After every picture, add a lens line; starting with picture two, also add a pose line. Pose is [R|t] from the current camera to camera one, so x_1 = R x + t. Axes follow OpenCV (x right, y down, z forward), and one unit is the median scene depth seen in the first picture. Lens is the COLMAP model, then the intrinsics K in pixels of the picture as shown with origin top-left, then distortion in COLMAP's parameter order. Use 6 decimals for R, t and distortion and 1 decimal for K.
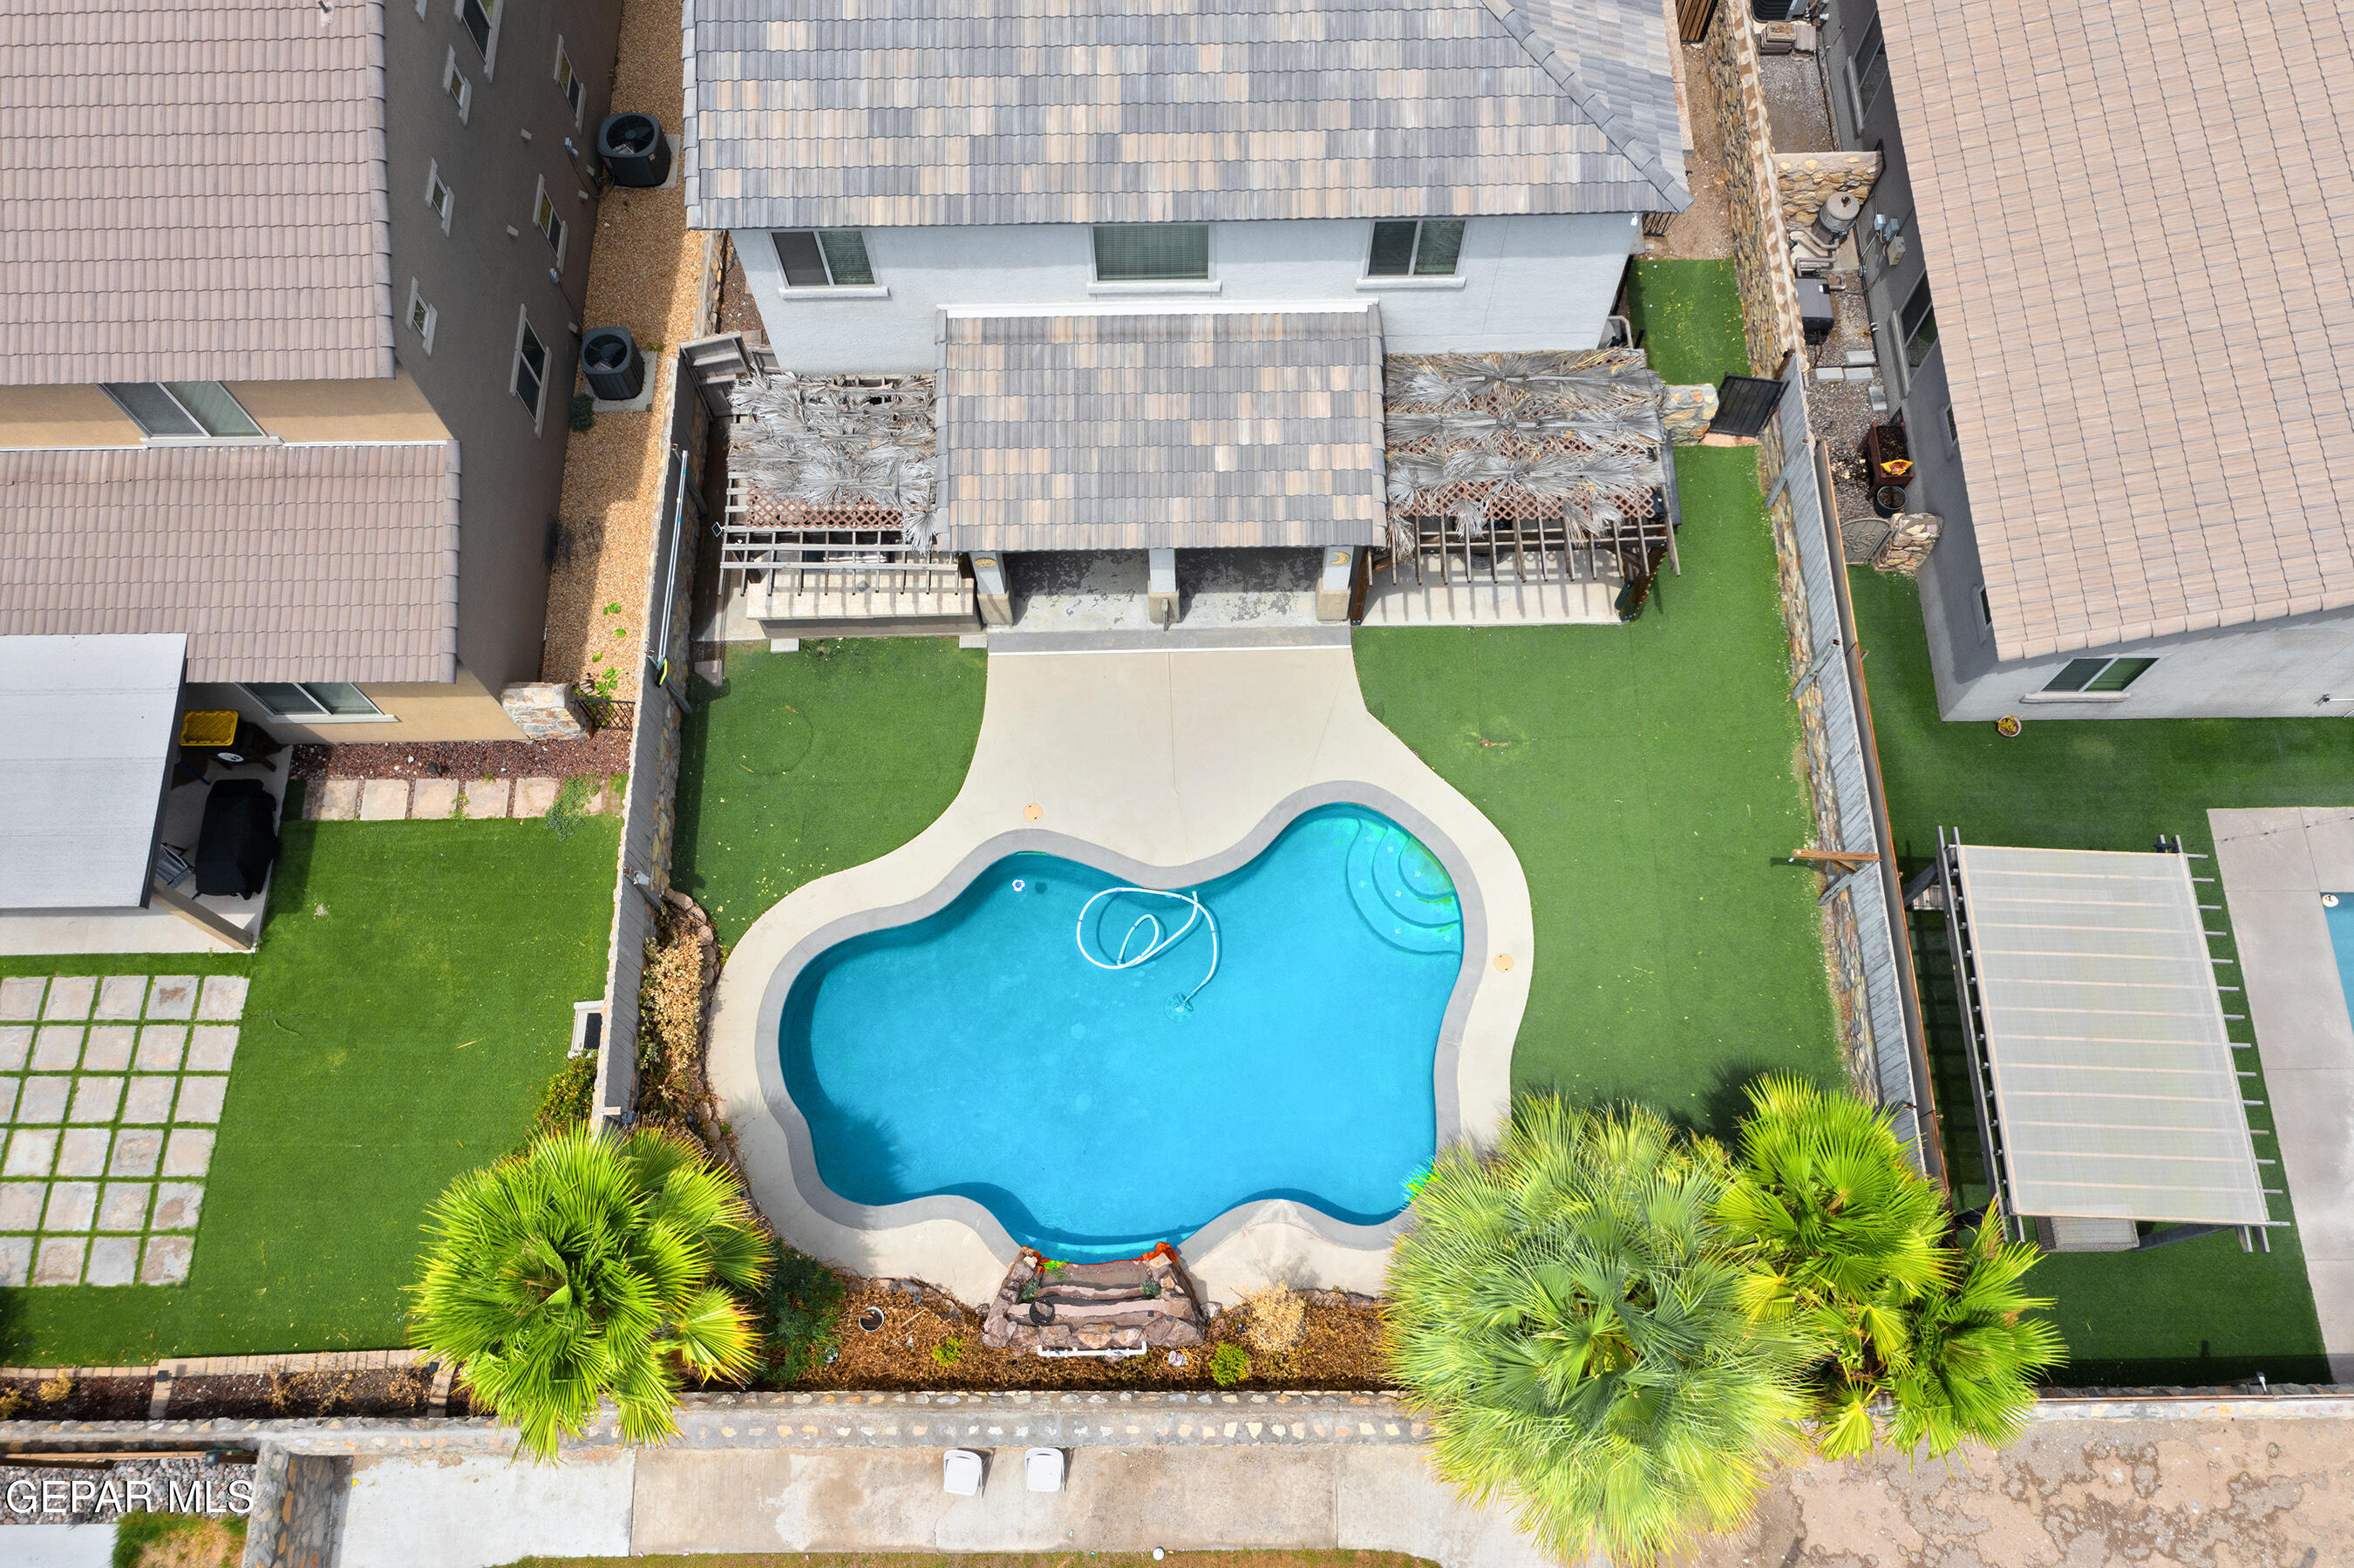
lens RADIAL K [[1847.2, 0, 1171.2], [0, 1847.2, 789.9], [0, 0, 1]] dist [-0.005966, 0.001427]
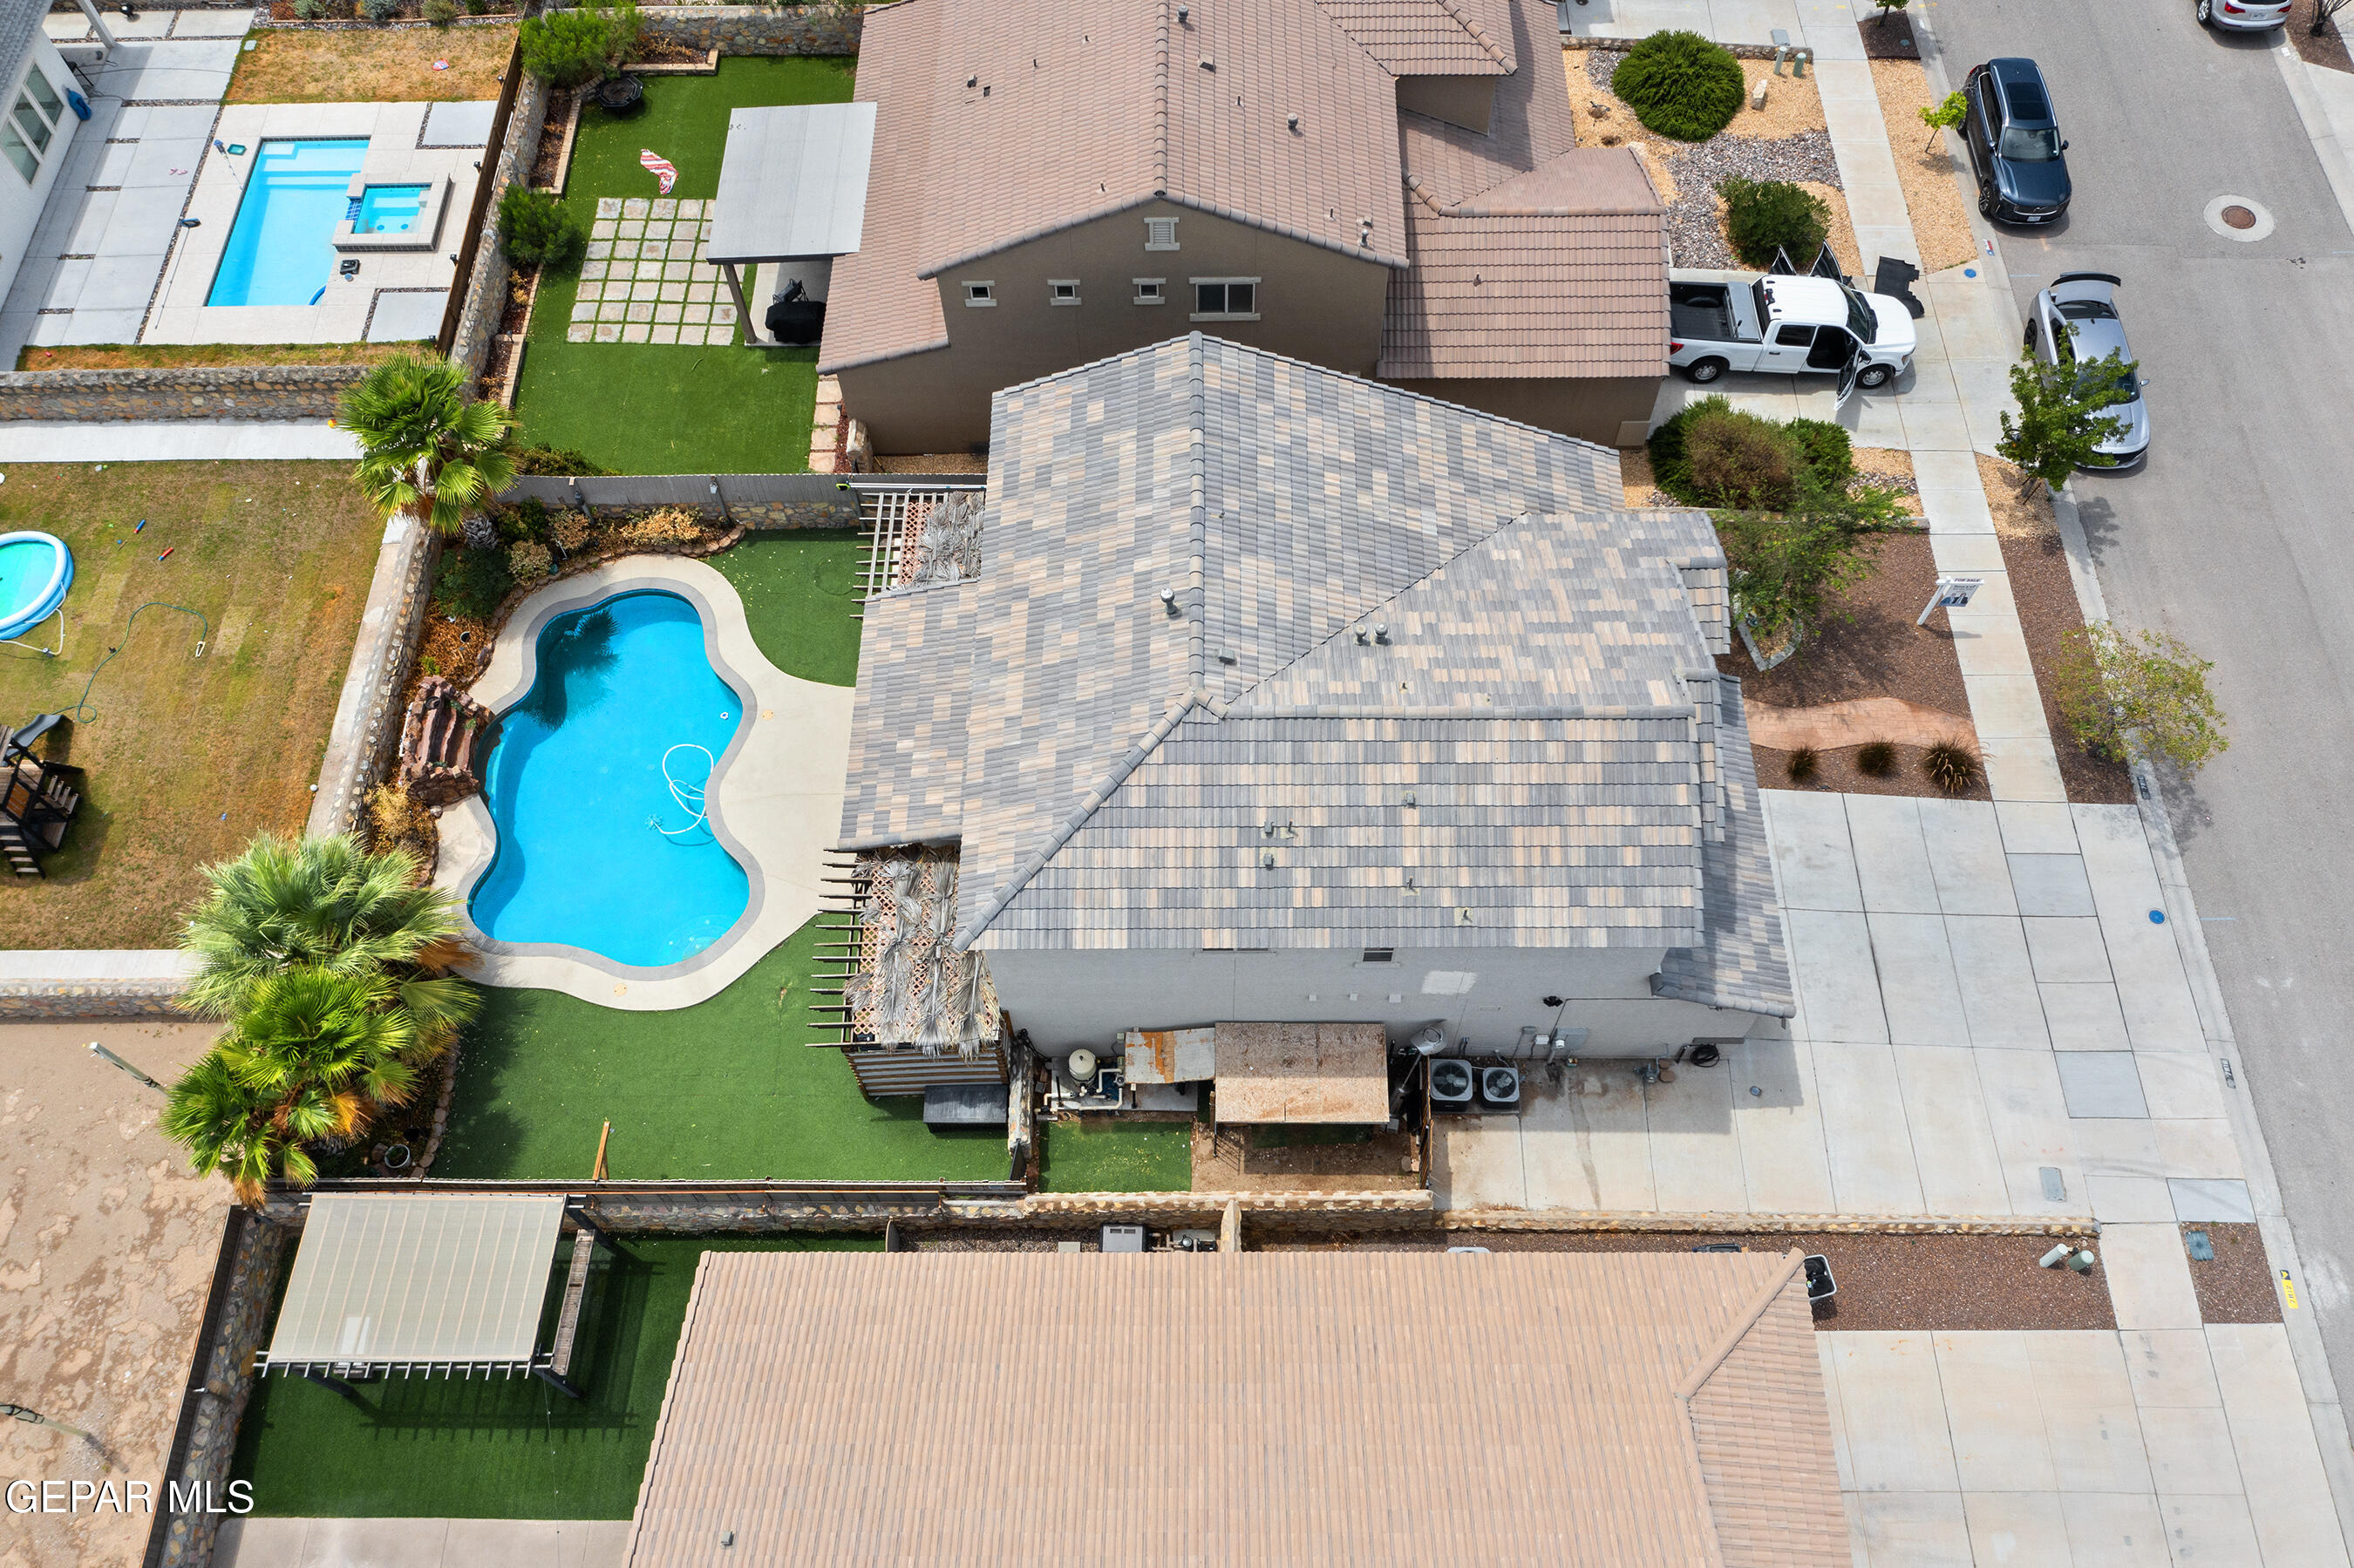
lens RADIAL K [[1850.8, 0, 1161.9], [0, 1850.8, 784.8], [0, 0, 1]] dist [-0.005661, 0.012132]
pose [[-0.015604, 0.882453, -0.470142, 0.745086], [-0.924303, 0.166598, 0.343380, -0.866493], [0.381341, 0.439911, 0.813054, -0.115583]]
